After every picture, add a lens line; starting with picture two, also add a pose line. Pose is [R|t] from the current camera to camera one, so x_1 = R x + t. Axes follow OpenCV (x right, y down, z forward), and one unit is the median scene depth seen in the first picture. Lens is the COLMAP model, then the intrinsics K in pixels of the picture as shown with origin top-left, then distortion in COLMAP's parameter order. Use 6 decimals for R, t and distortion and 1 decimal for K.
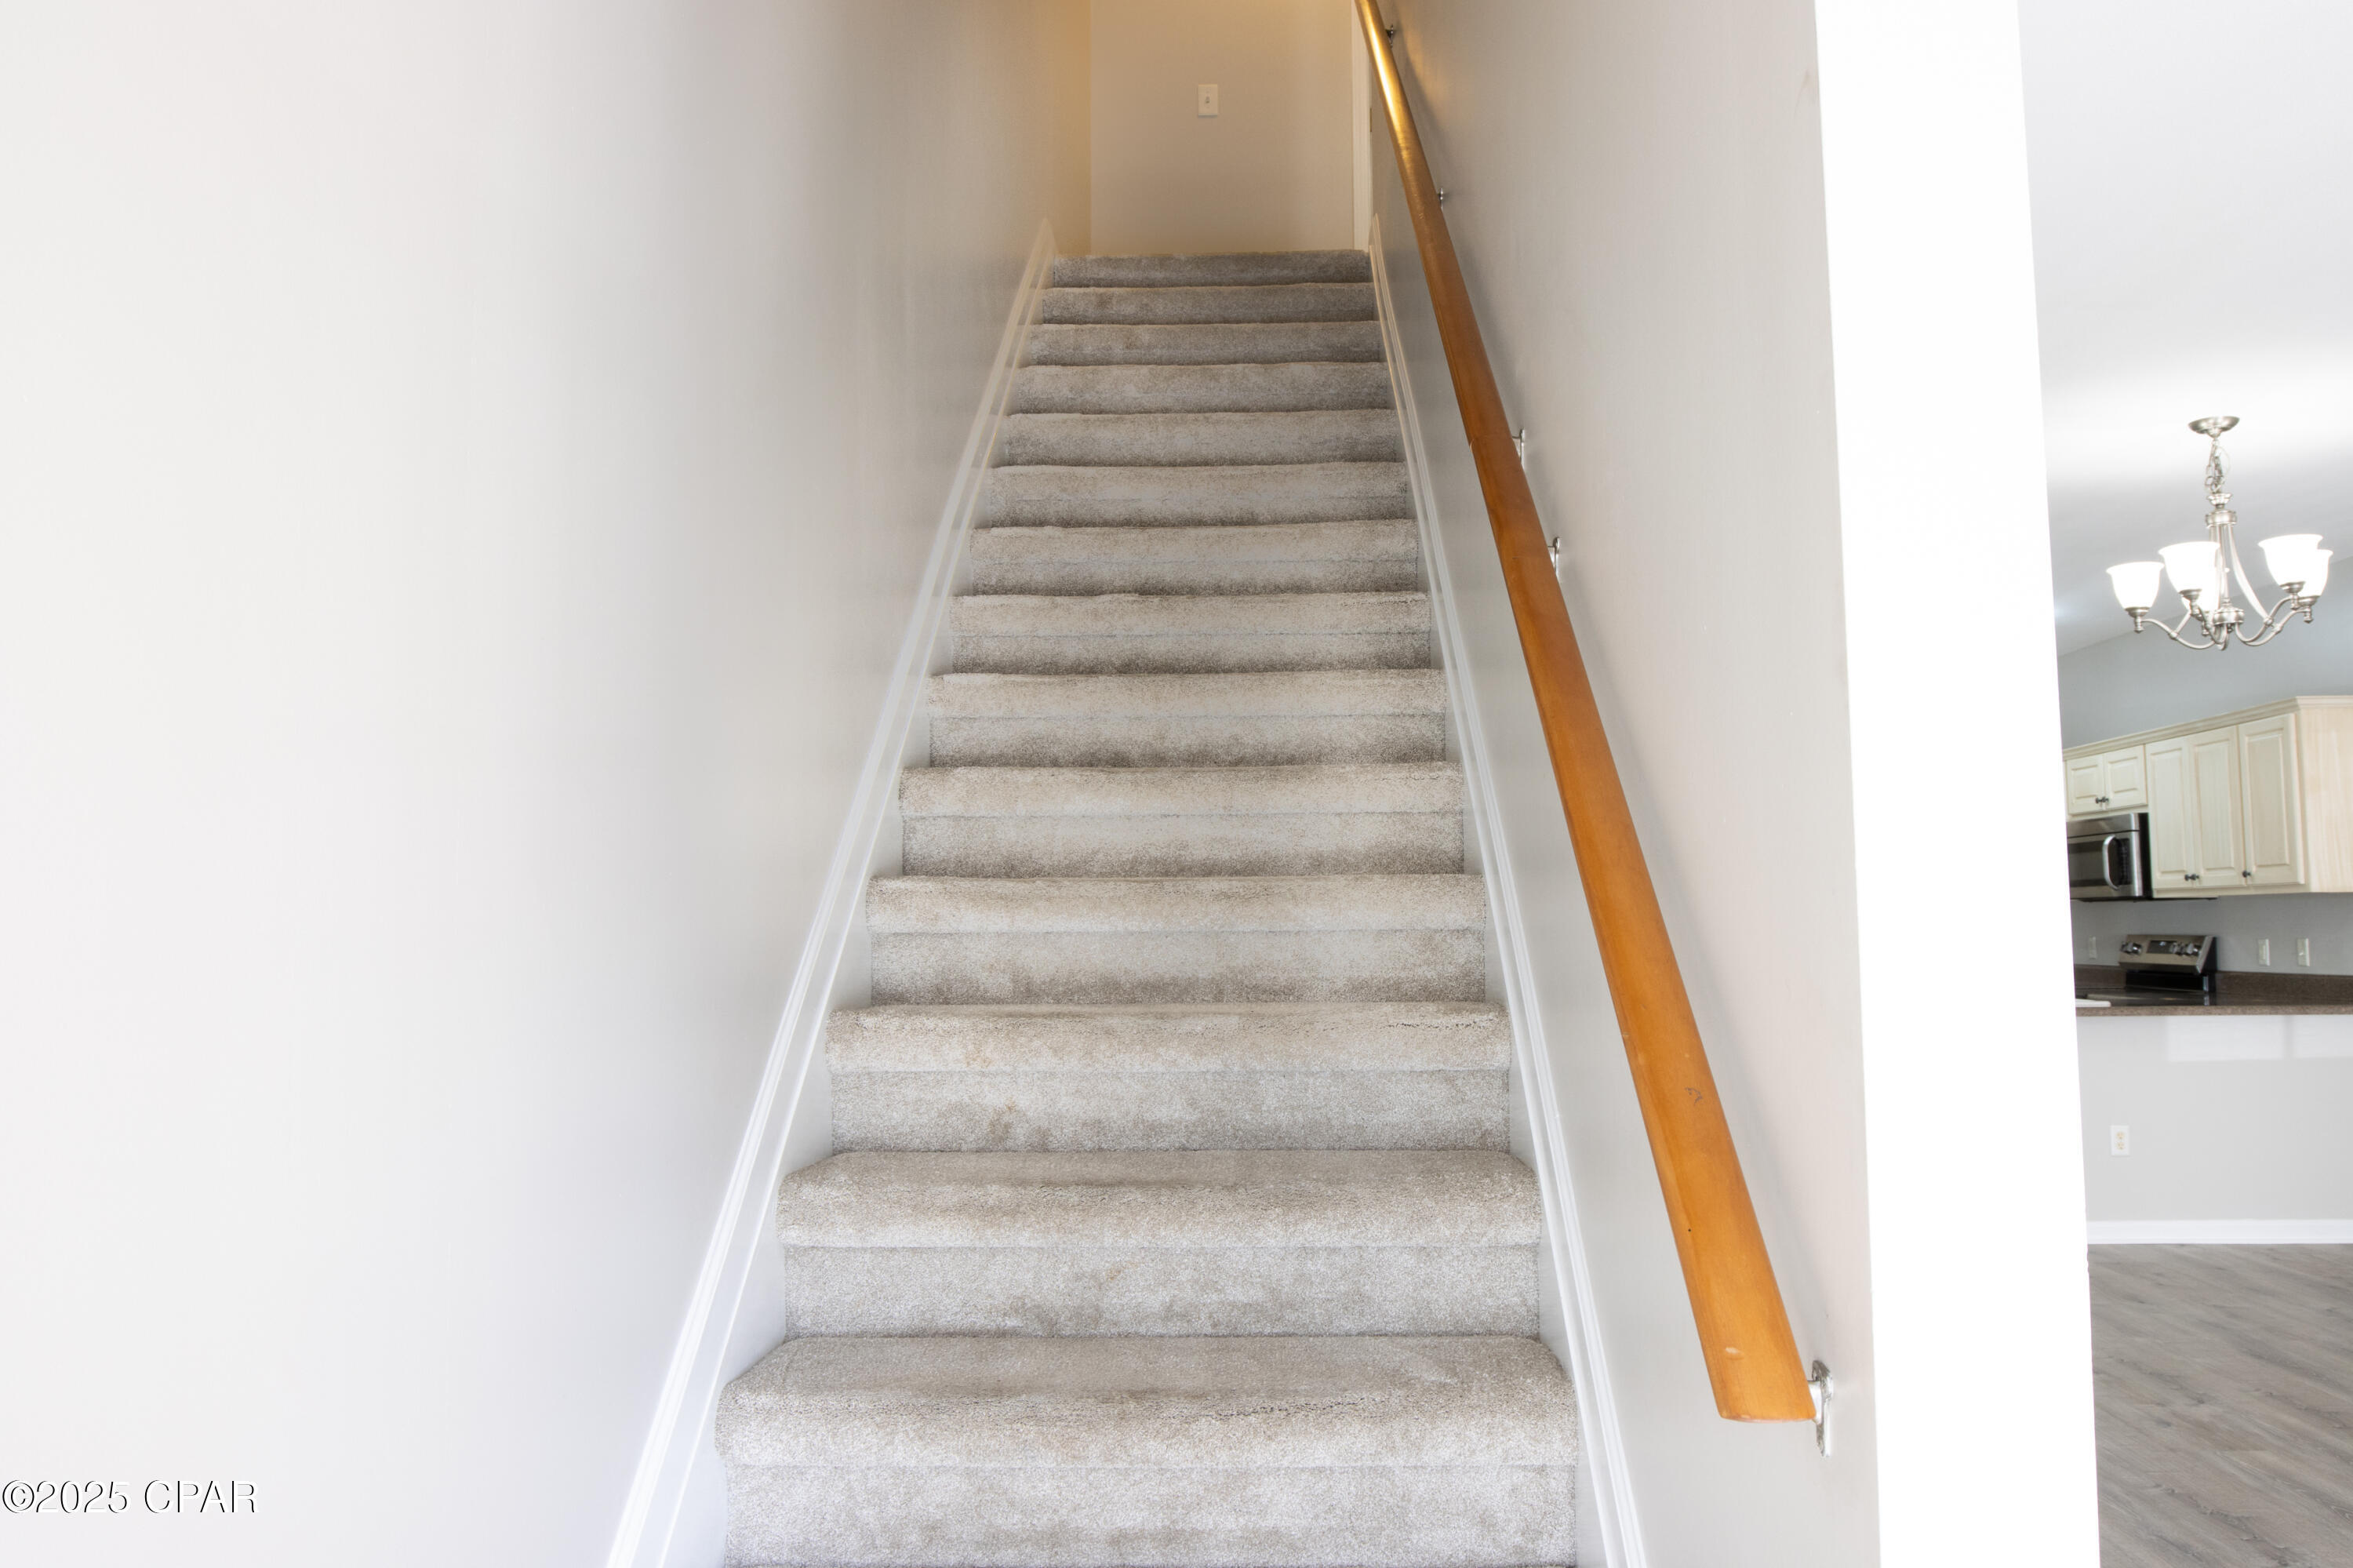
lens RADIAL K [[1727.7, 0, 1243.5], [0, 1727.7, 781.0], [0, 0, 1]] dist [0.000953, 0.000021]
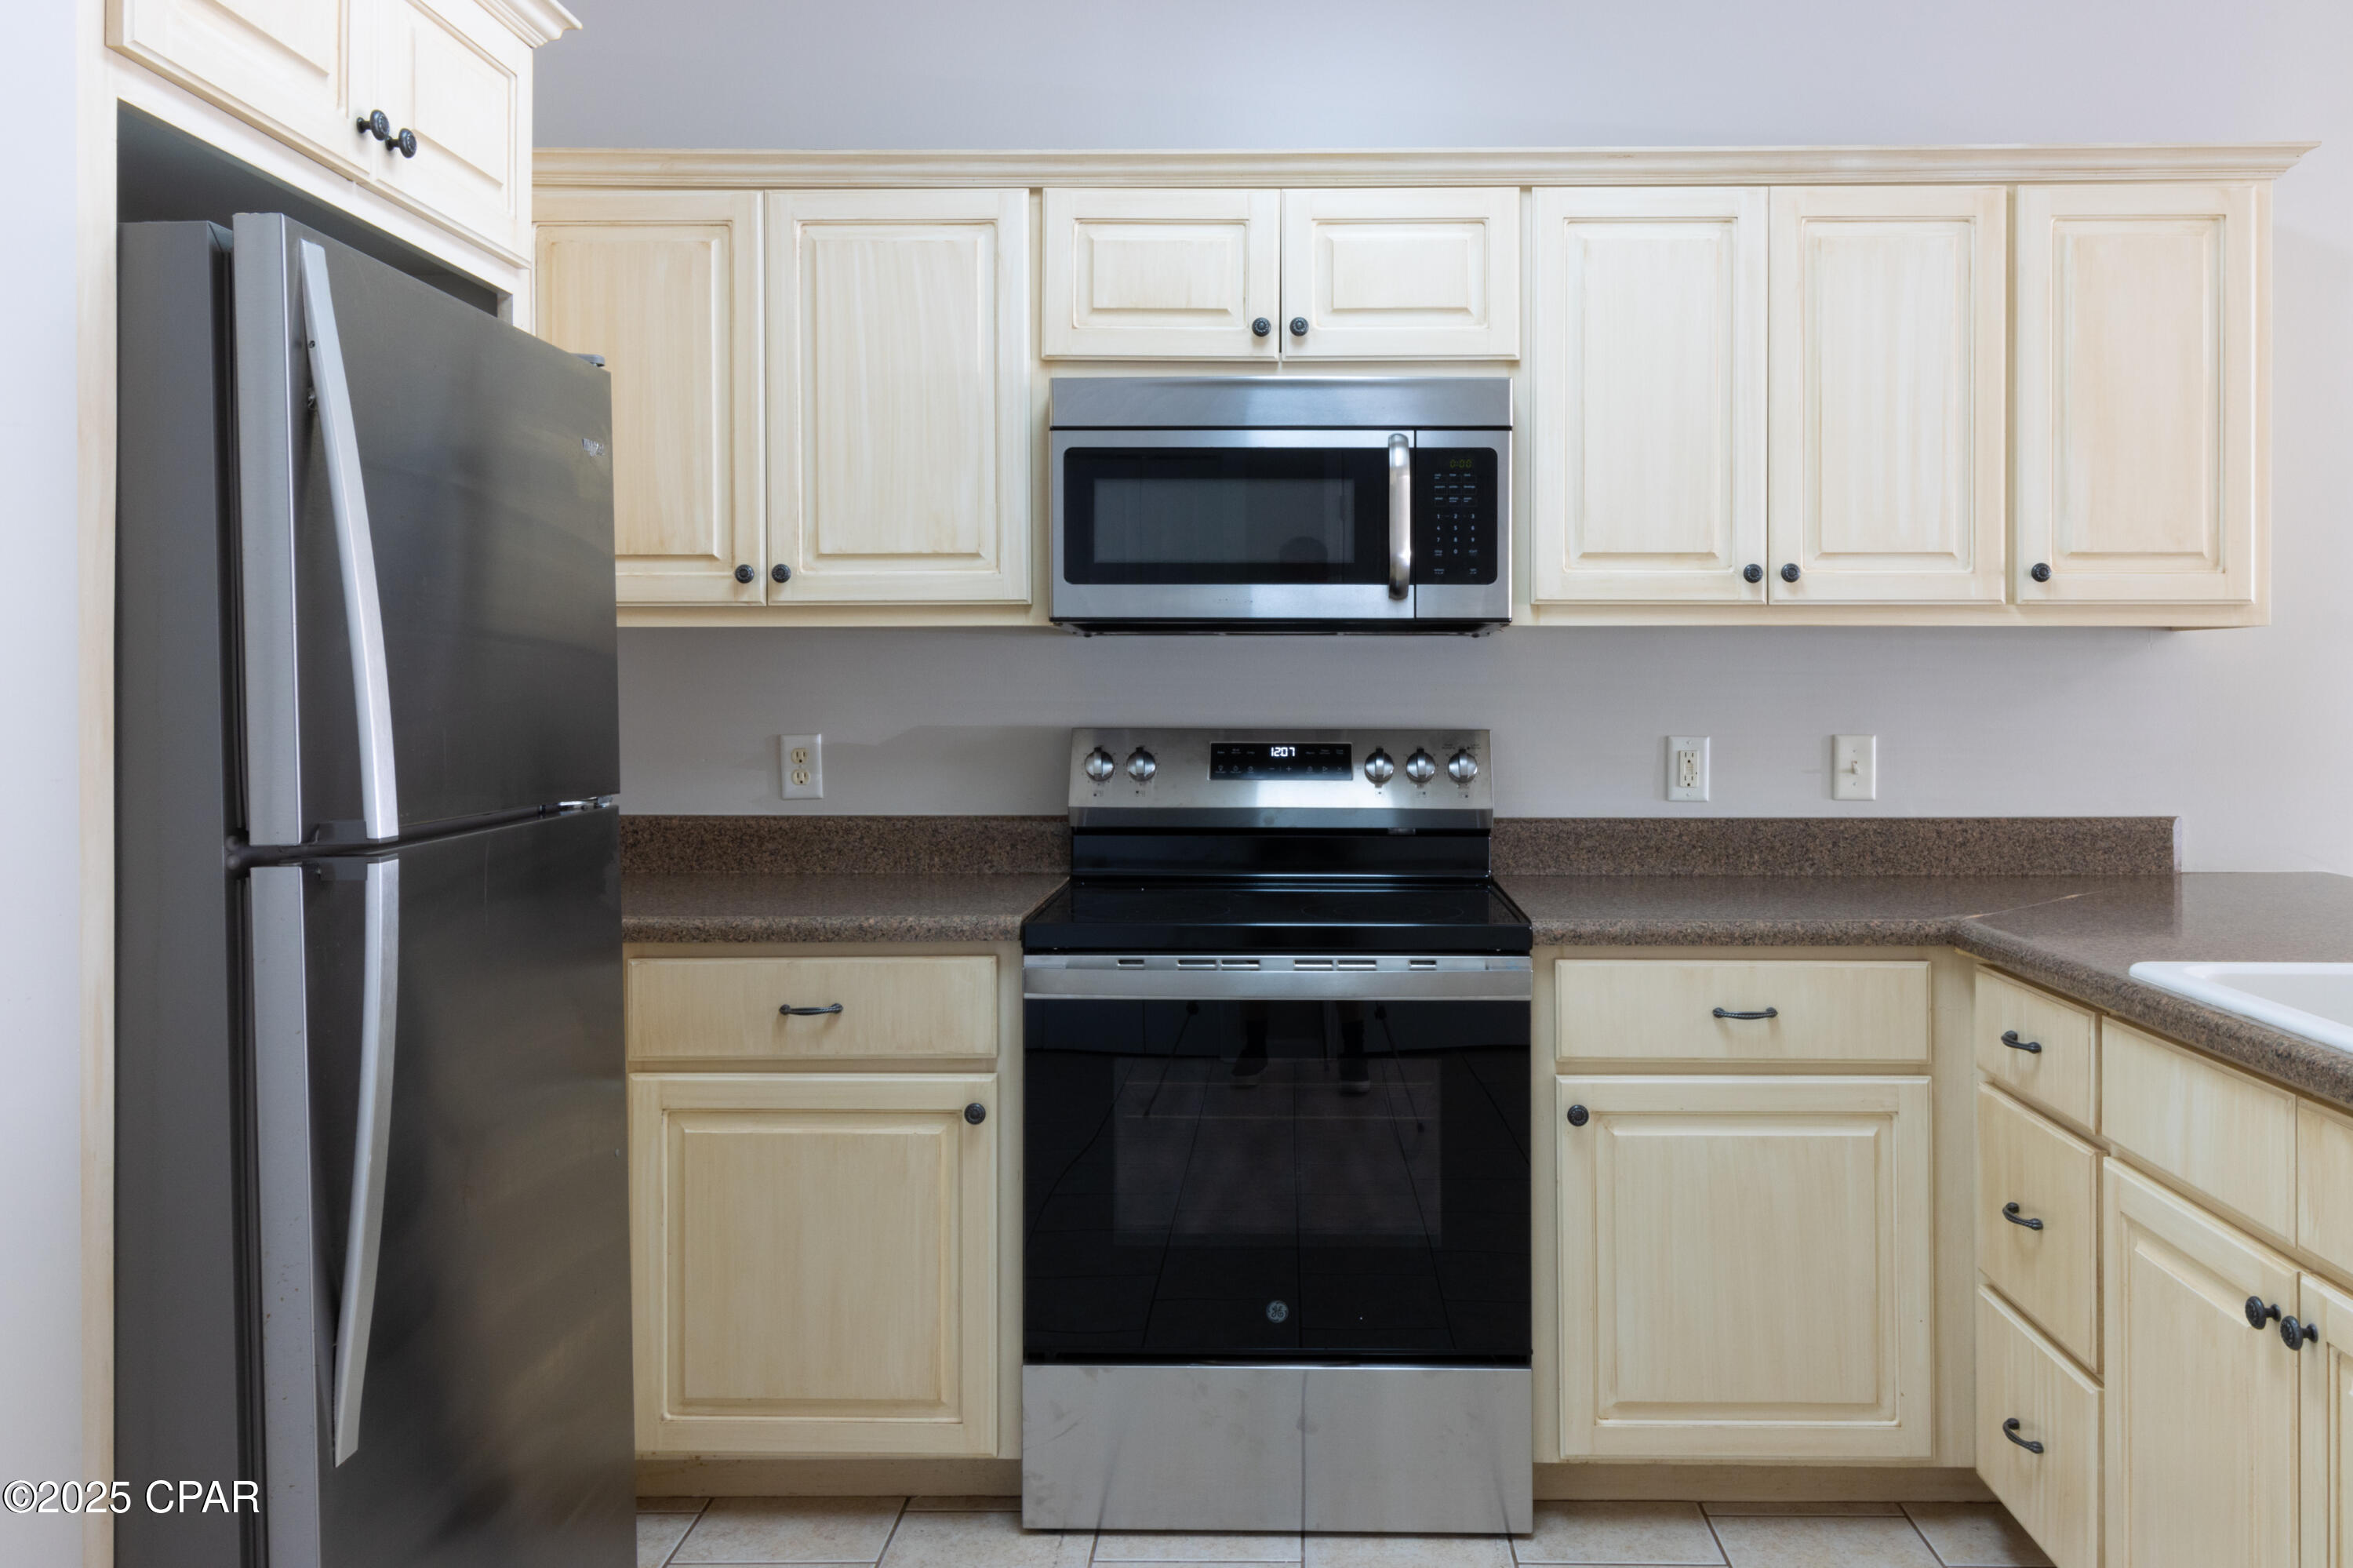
lens RADIAL K [[1734.5, 0, 1280.5], [0, 1734.5, 677.1], [0, 0, 1]] dist [0.004367, -0.002037]
pose [[-0.006844, 0.010465, 0.999922, 0.181676], [-0.084929, 0.996326, -0.011008, 0.090253], [-0.996364, -0.084998, -0.005930, 1.102295]]
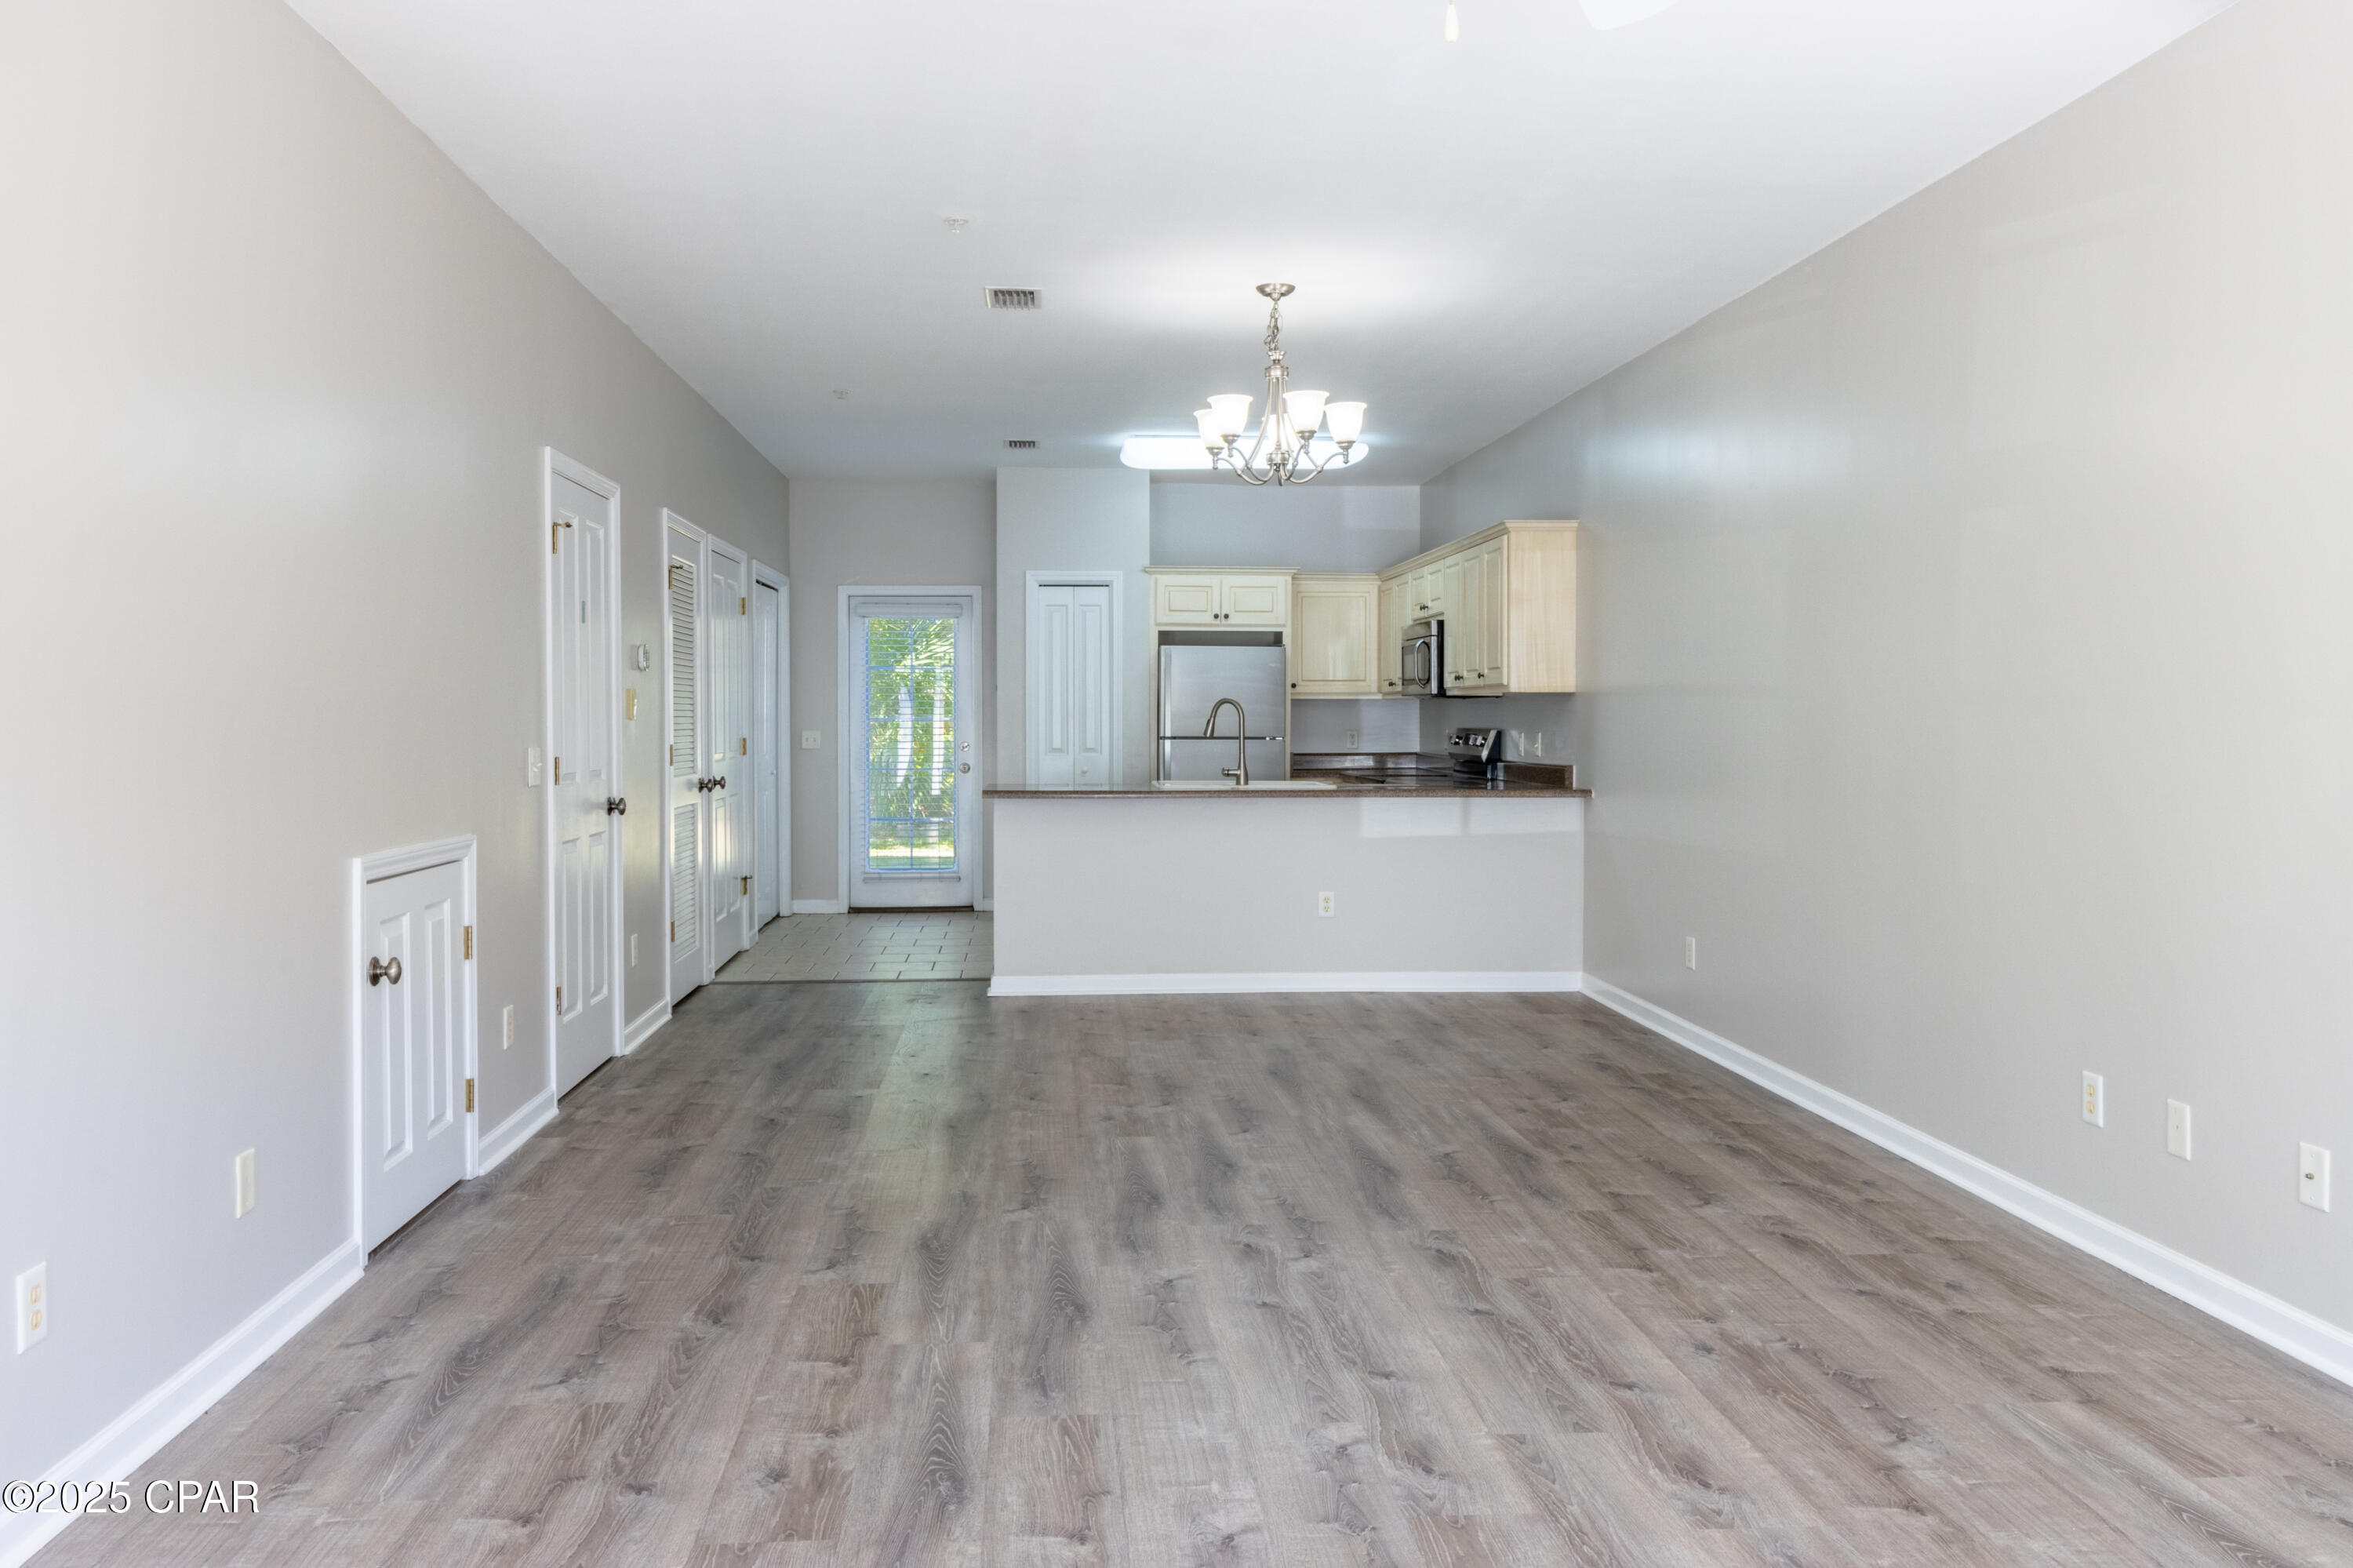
lens RADIAL K [[1743.1, 0, 1134.9], [0, 1743.1, 732.4], [0, 0, 1]] dist [0.007910, 0.002155]
pose [[0.996703, 0.007355, 0.080808, 0.244462], [-0.014795, 0.995662, 0.091864, -0.010441], [-0.079782, -0.092757, 0.992487, -0.119856]]
